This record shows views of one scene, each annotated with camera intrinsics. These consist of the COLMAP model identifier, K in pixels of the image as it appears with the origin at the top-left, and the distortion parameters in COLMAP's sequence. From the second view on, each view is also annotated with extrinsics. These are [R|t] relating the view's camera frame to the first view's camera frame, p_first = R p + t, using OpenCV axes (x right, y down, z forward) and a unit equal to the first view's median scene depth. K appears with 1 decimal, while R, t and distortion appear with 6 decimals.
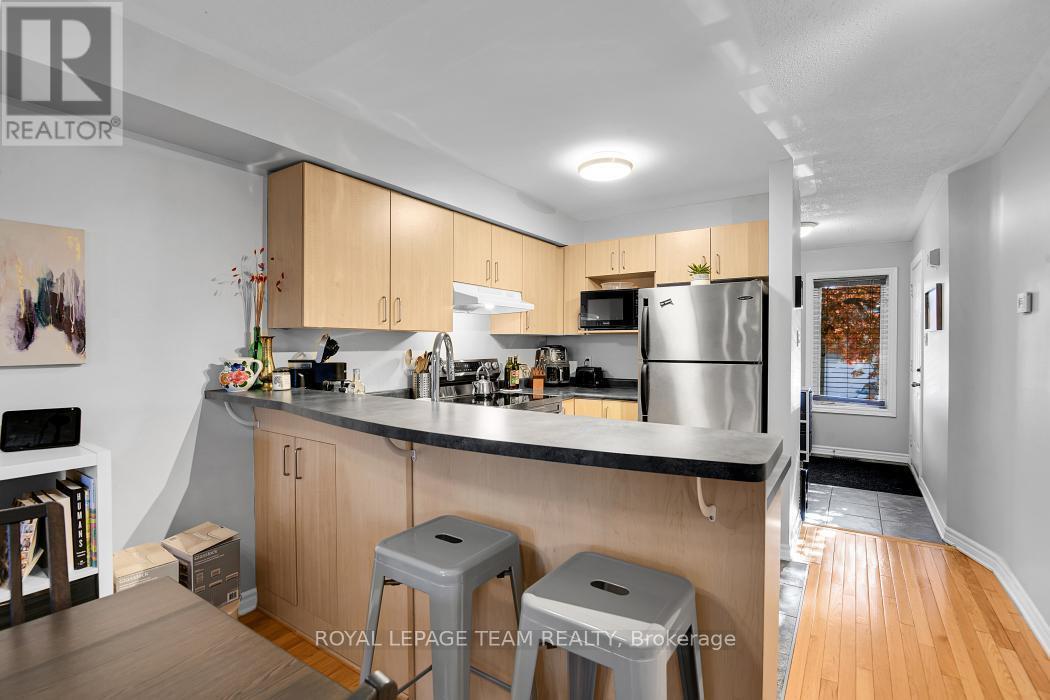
lens RADIAL K [[485.0, 0, 527.3], [0, 485.0, 352.4], [0, 0, 1]] dist [-0.014916, -0.004311]
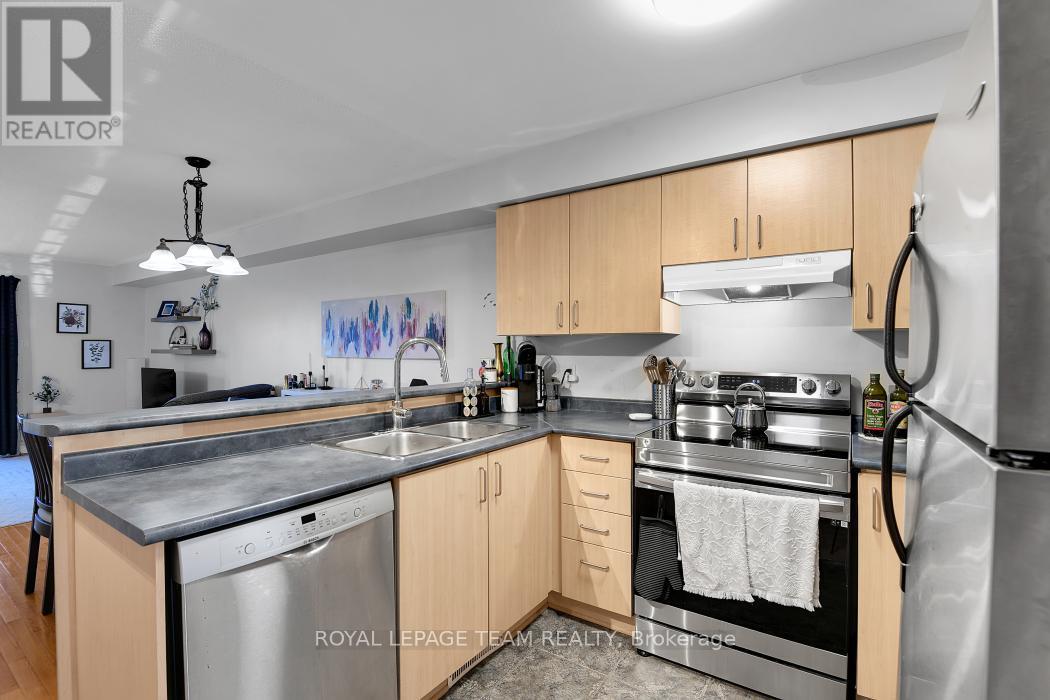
lens RADIAL K [[485.0, 0, 523.8], [0, 485.0, 346.9], [0, 0, 1]] dist [-0.014916, -0.004311]
pose [[-0.005050, -0.006205, -0.999968, 0.802801], [-0.015841, 0.999856, -0.006124, -0.014298], [0.999862, 0.015809, -0.005148, 1.031966]]
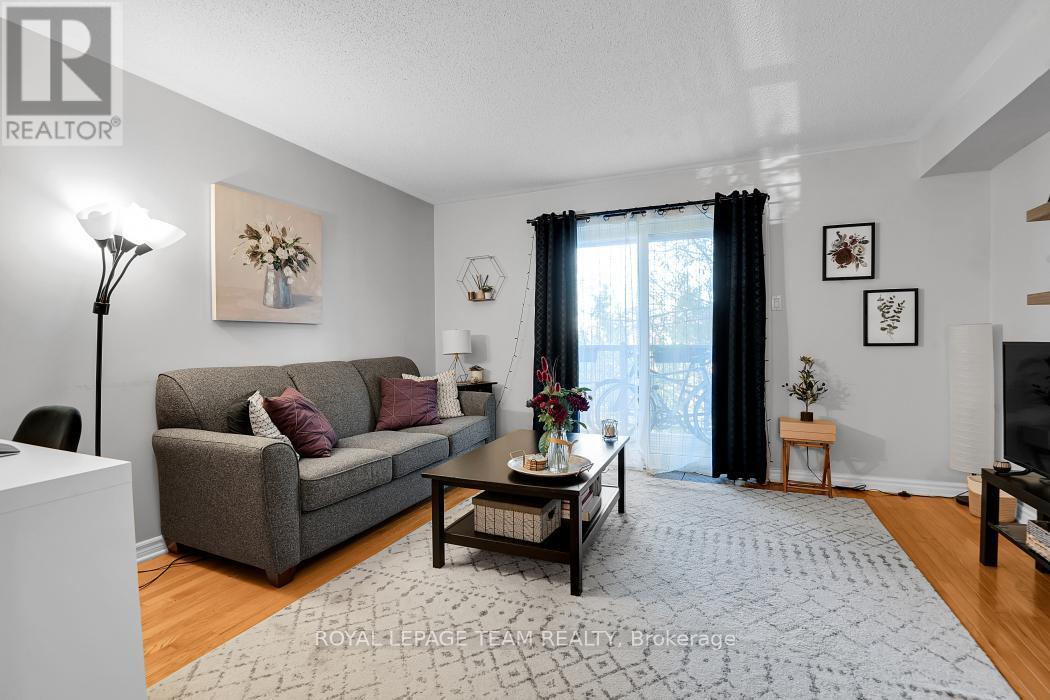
lens RADIAL K [[485.0, 0, 526.3], [0, 485.0, 348.9], [0, 0, 1]] dist [-0.014916, -0.004311]
pose [[-0.981113, 0.008649, -0.193242, -0.599150], [0.002247, 0.999442, 0.033324, 0.092249], [0.193422, 0.032260, -0.980585, -0.248344]]
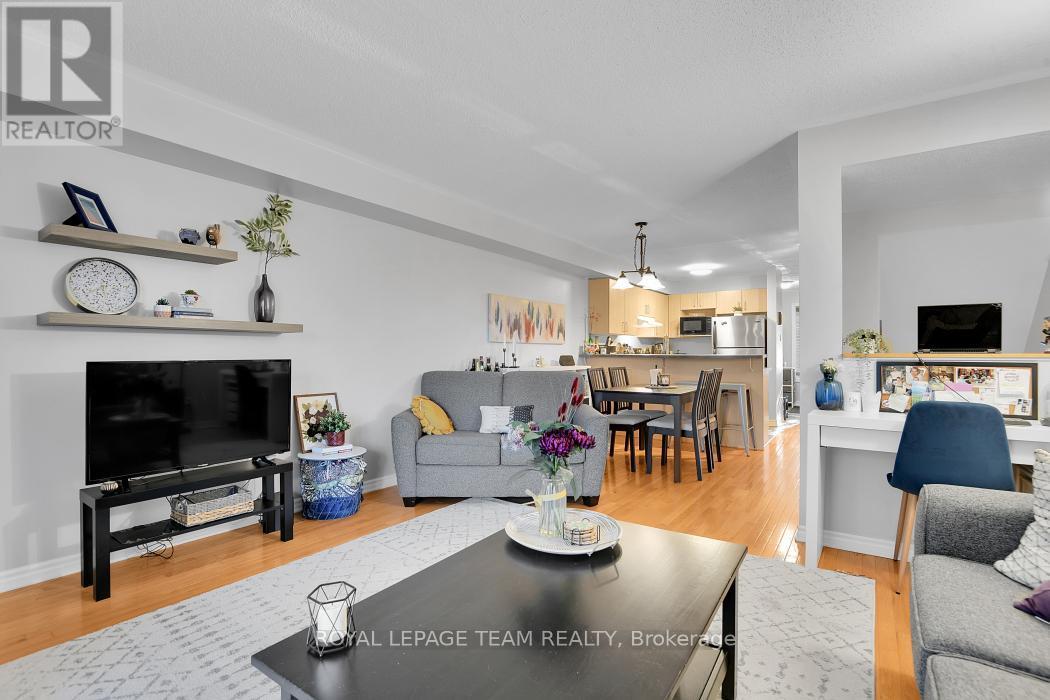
lens RADIAL K [[485.0, 0, 524.8], [0, 485.0, 353.5], [0, 0, 1]] dist [-0.014916, -0.004311]
pose [[0.999734, -0.002183, -0.022963, -0.876160], [0.001820, 0.999873, -0.015823, 0.112613], [0.022995, 0.015777, 0.999611, -1.920735]]
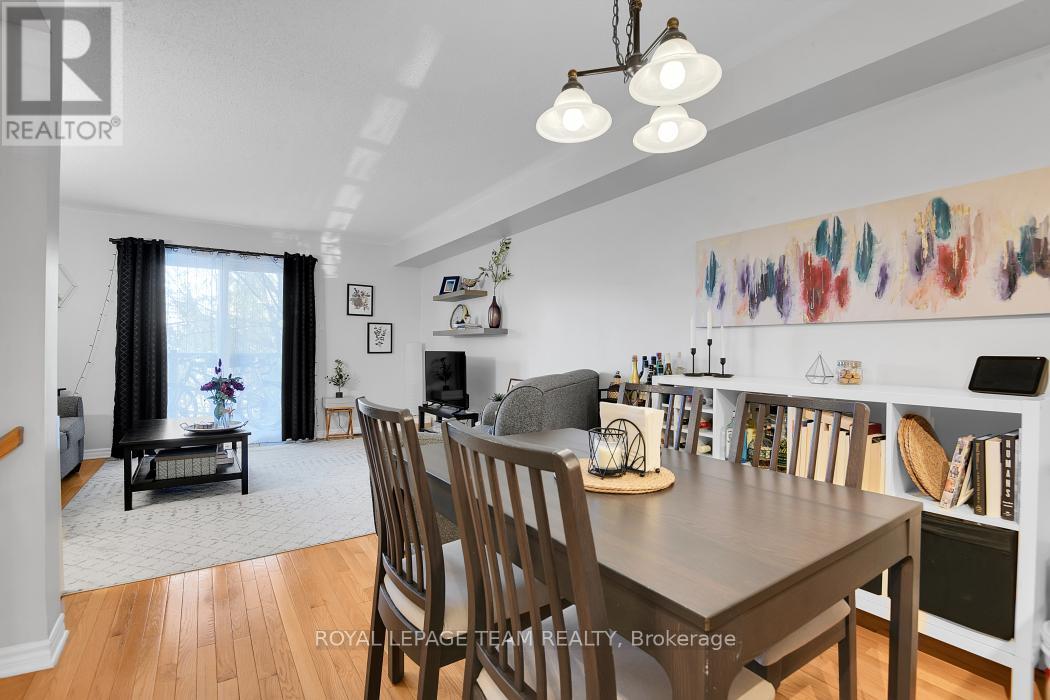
lens RADIAL K [[485.0, 0, 524.6], [0, 485.0, 348.1], [0, 0, 1]] dist [-0.014916, -0.004311]
pose [[-0.382215, -0.007115, -0.924046, 0.206081], [-0.020945, 0.999780, 0.000965, 0.085421], [0.923836, 0.019723, -0.382280, 0.302975]]
